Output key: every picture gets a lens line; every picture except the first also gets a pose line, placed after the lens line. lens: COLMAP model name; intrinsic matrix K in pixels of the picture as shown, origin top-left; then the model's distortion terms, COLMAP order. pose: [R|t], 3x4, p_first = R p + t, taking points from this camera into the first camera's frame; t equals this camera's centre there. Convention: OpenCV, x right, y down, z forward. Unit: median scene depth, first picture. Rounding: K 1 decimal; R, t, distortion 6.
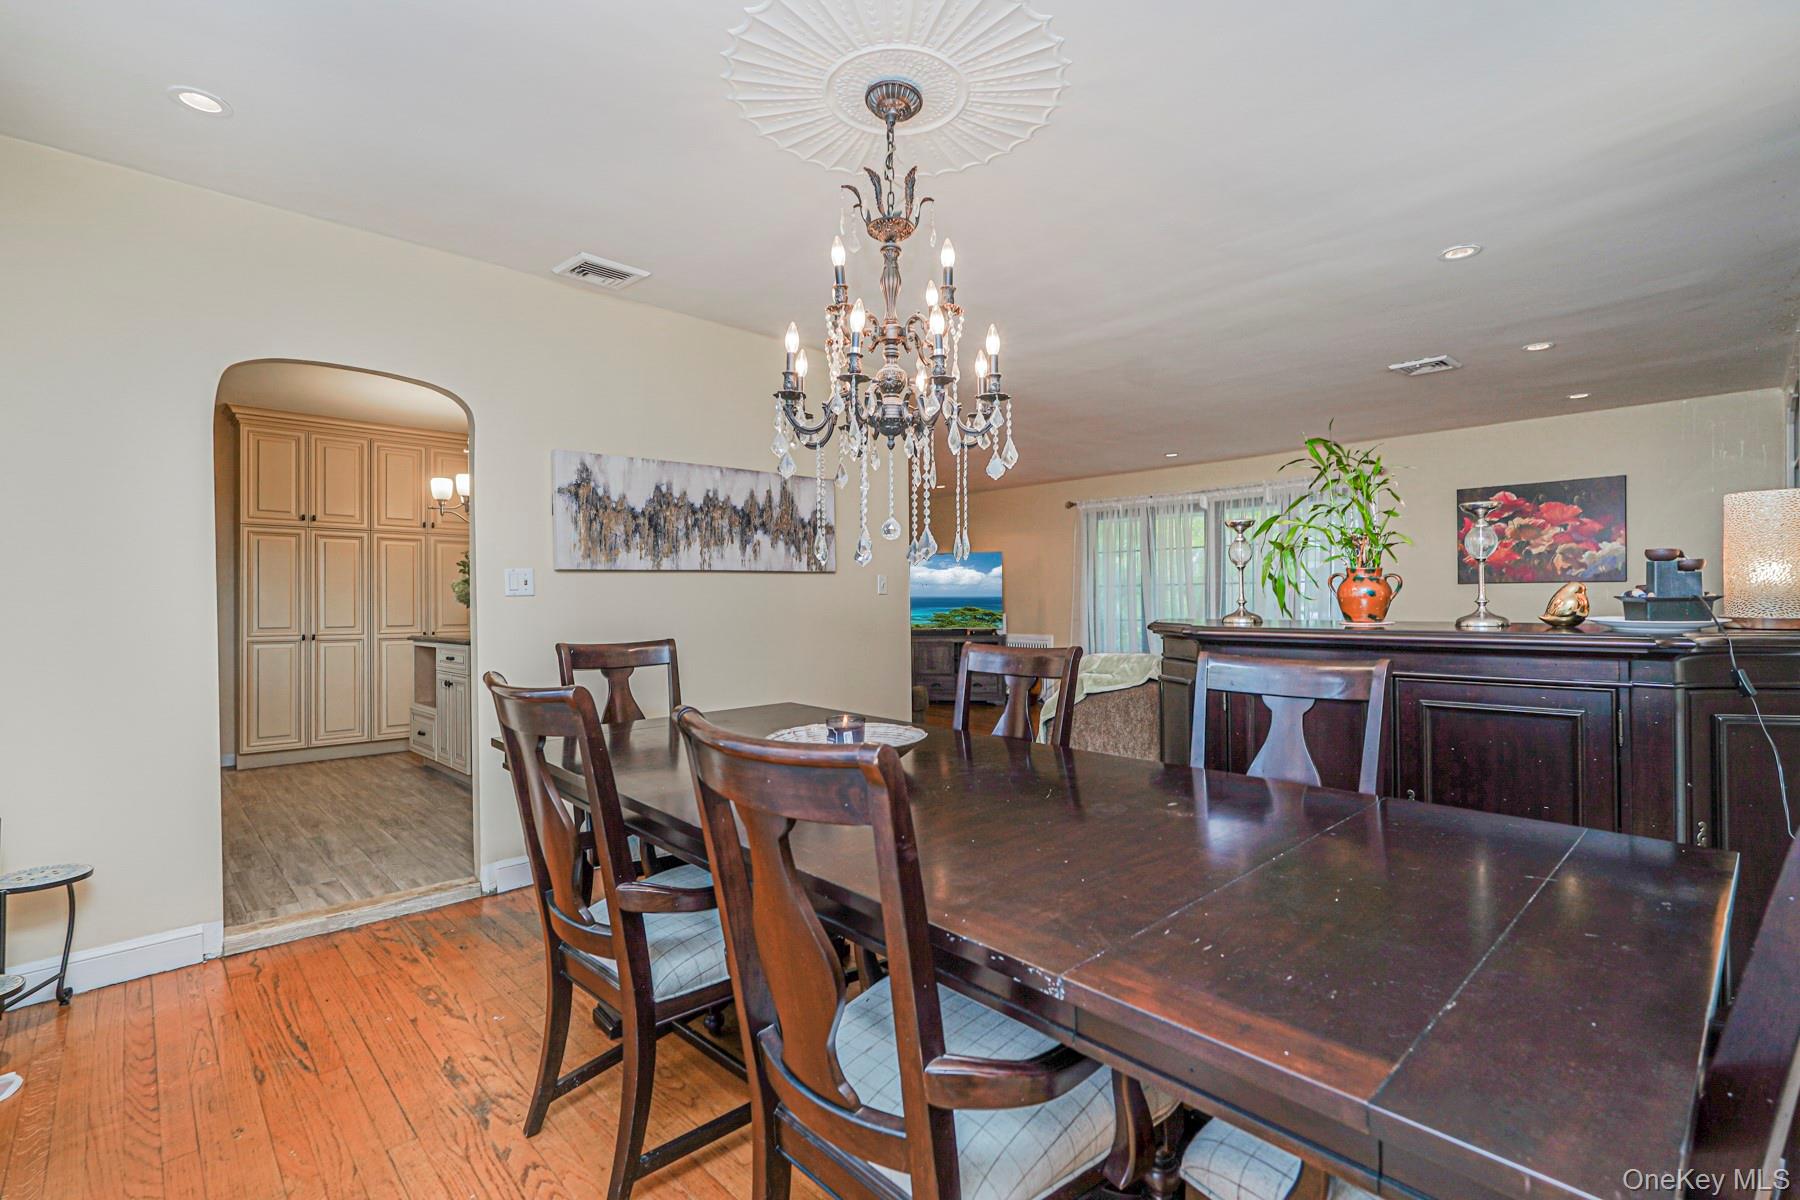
lens RADIAL K [[820.7, 0, 901.7], [0, 820.7, 601.1], [0, 0, 1]] dist [-0.019232, 0.011963]
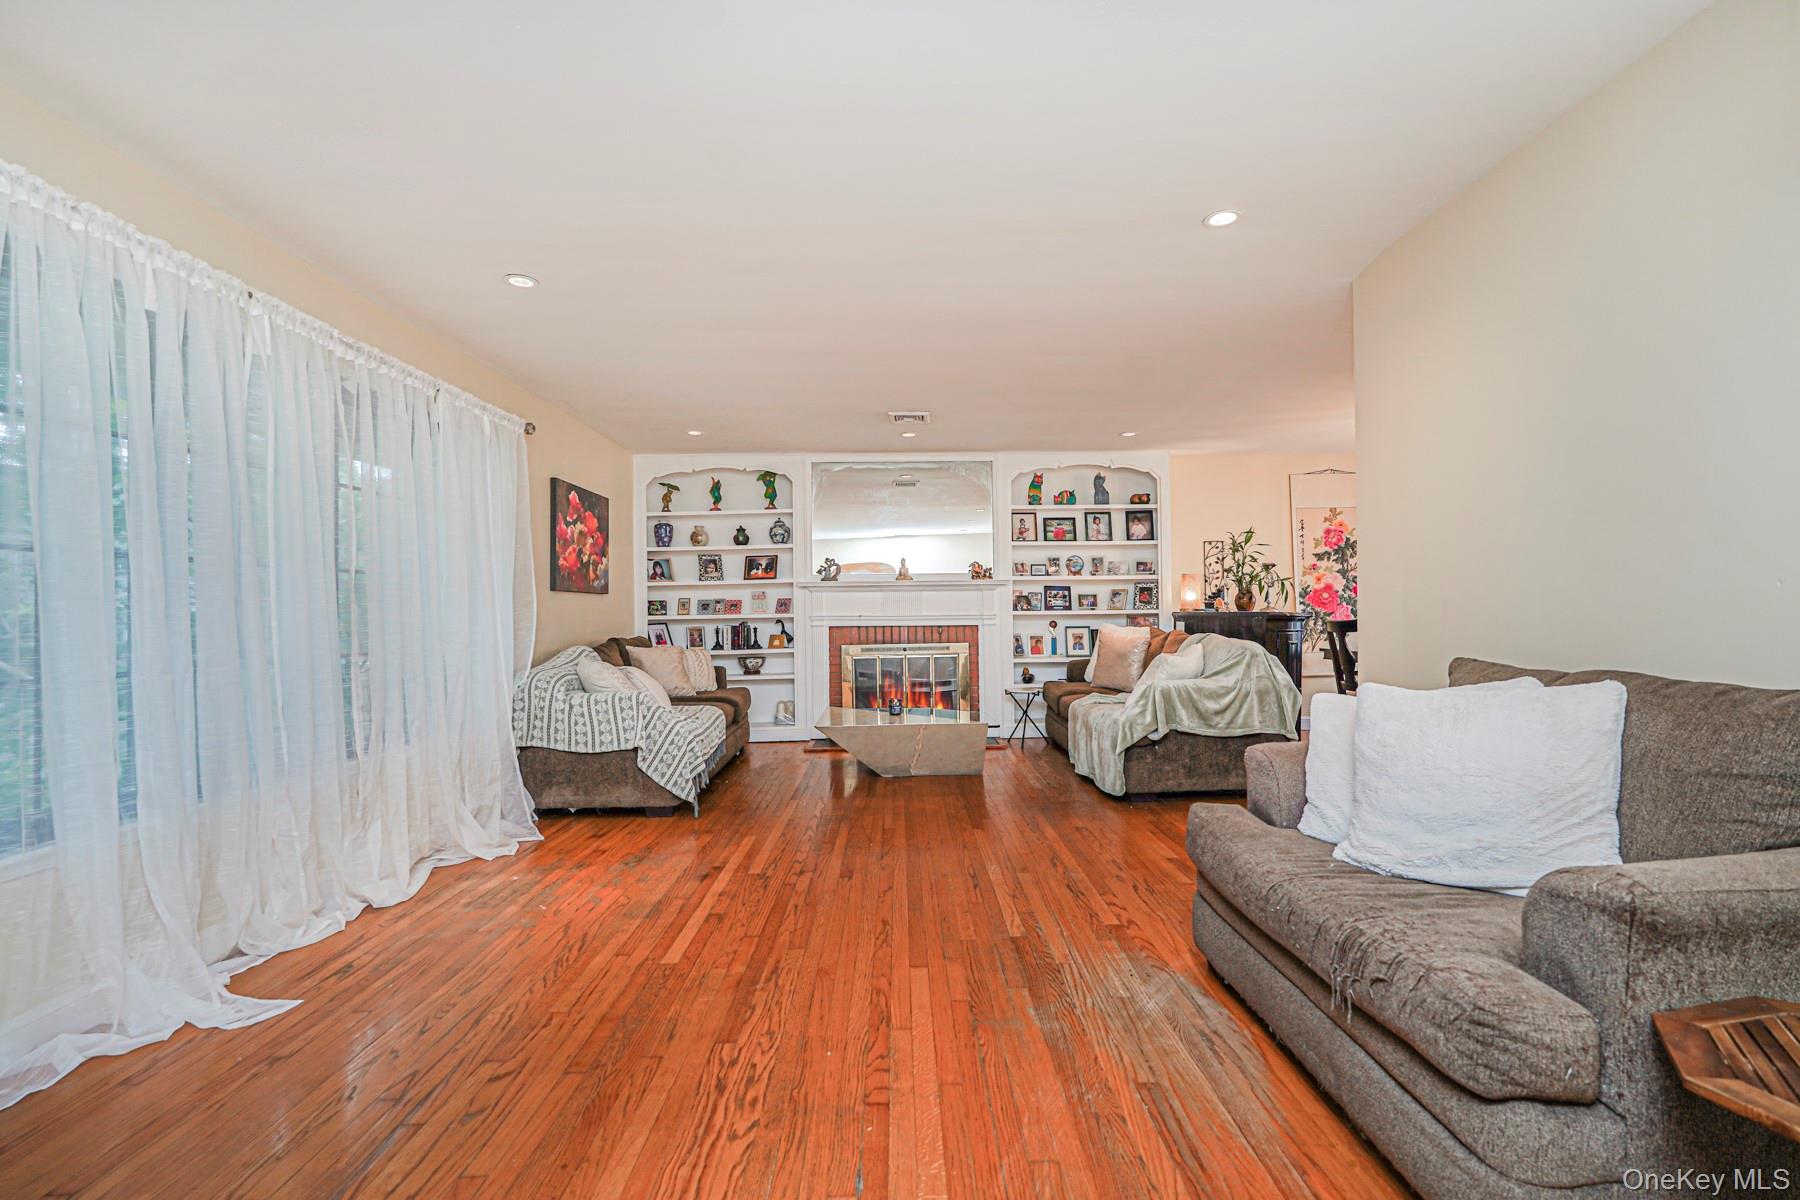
lens RADIAL K [[820.7, 0, 901.7], [0, 820.7, 601.1], [0, 0, 1]] dist [-0.019232, 0.011963]
pose [[-0.727676, 0.022477, 0.685553, -0.222064], [0.014275, 0.999743, -0.017626, 0.013857], [-0.685773, -0.003039, -0.727809, 2.086303]]
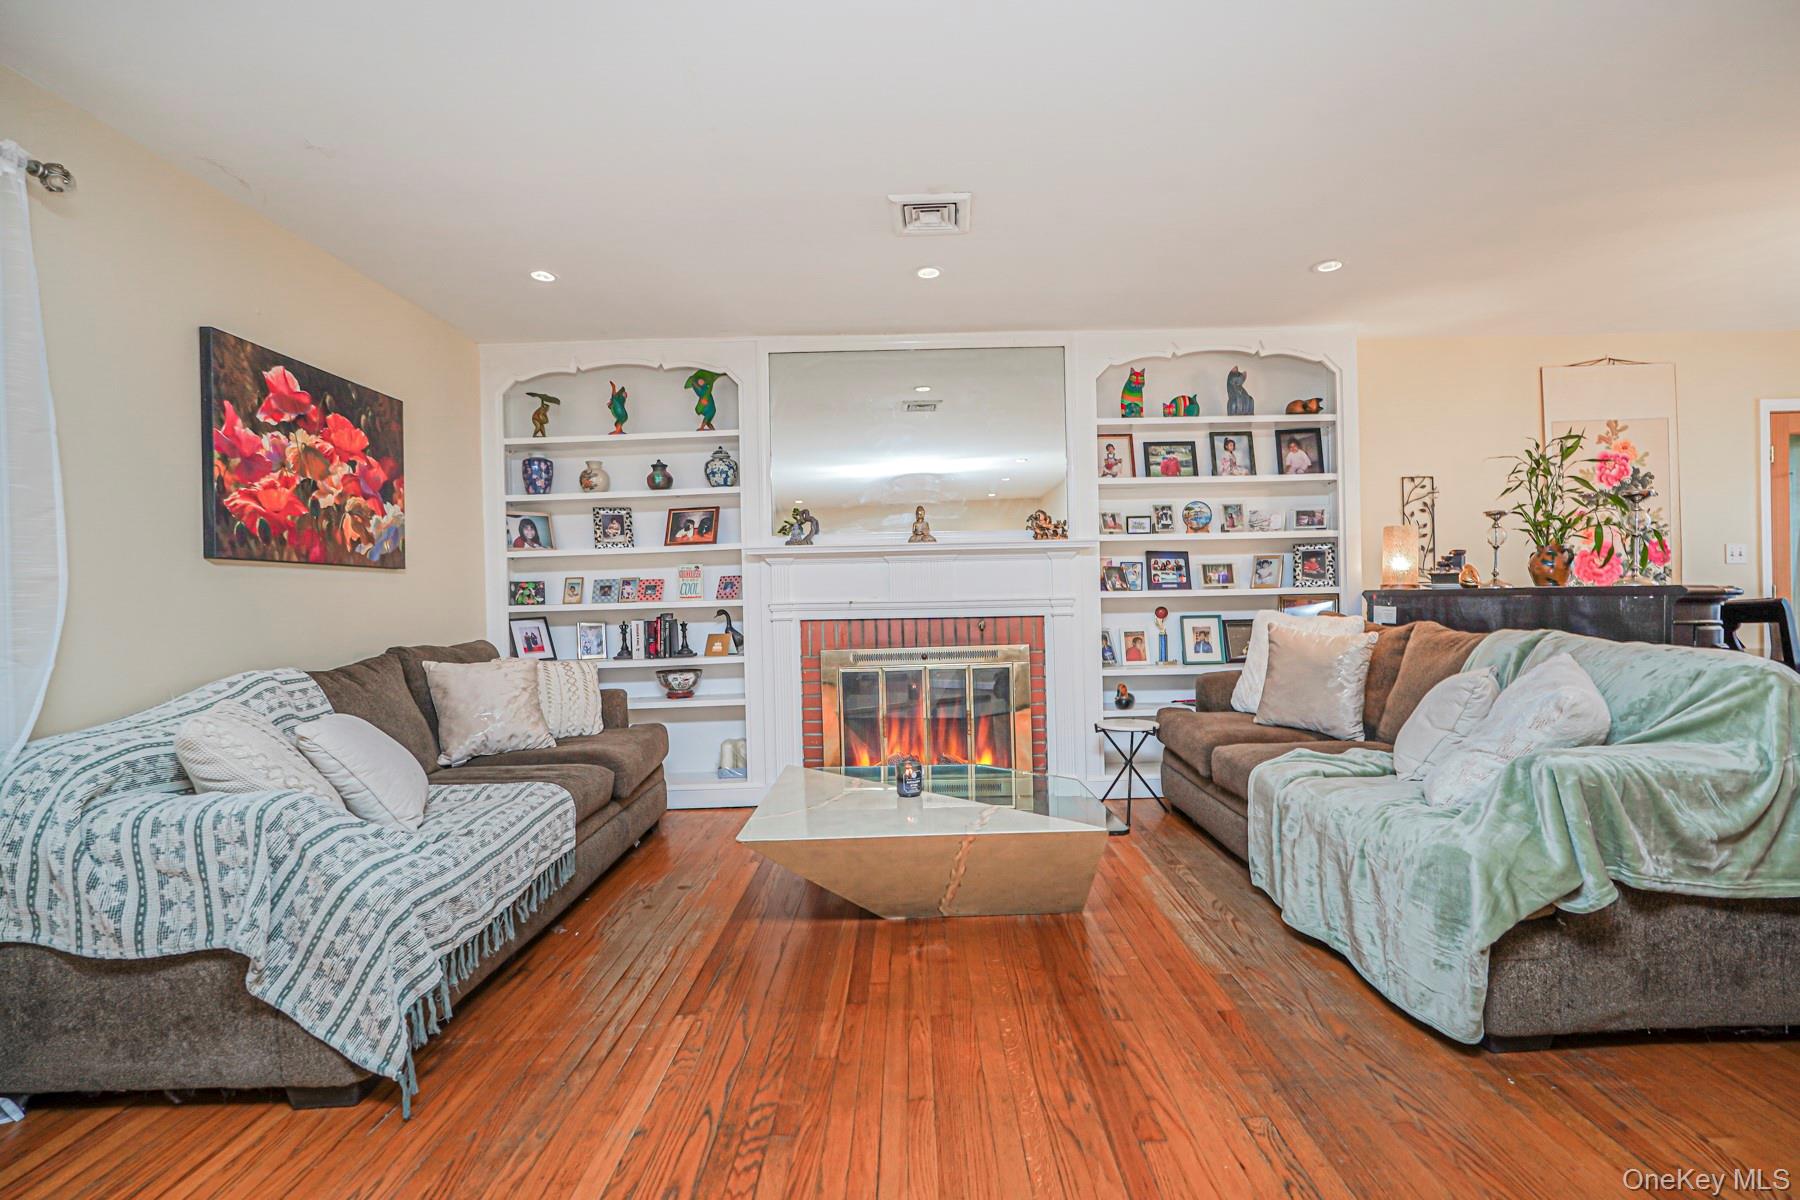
lens RADIAL K [[820.7, 0, 901.7], [0, 820.7, 601.1], [0, 0, 1]] dist [-0.019232, 0.011963]
pose [[-0.714475, 0.018359, 0.699420, 0.232522], [0.024974, 0.999688, -0.000730, 0.014264], [-0.699215, 0.016946, -0.714711, 1.607085]]
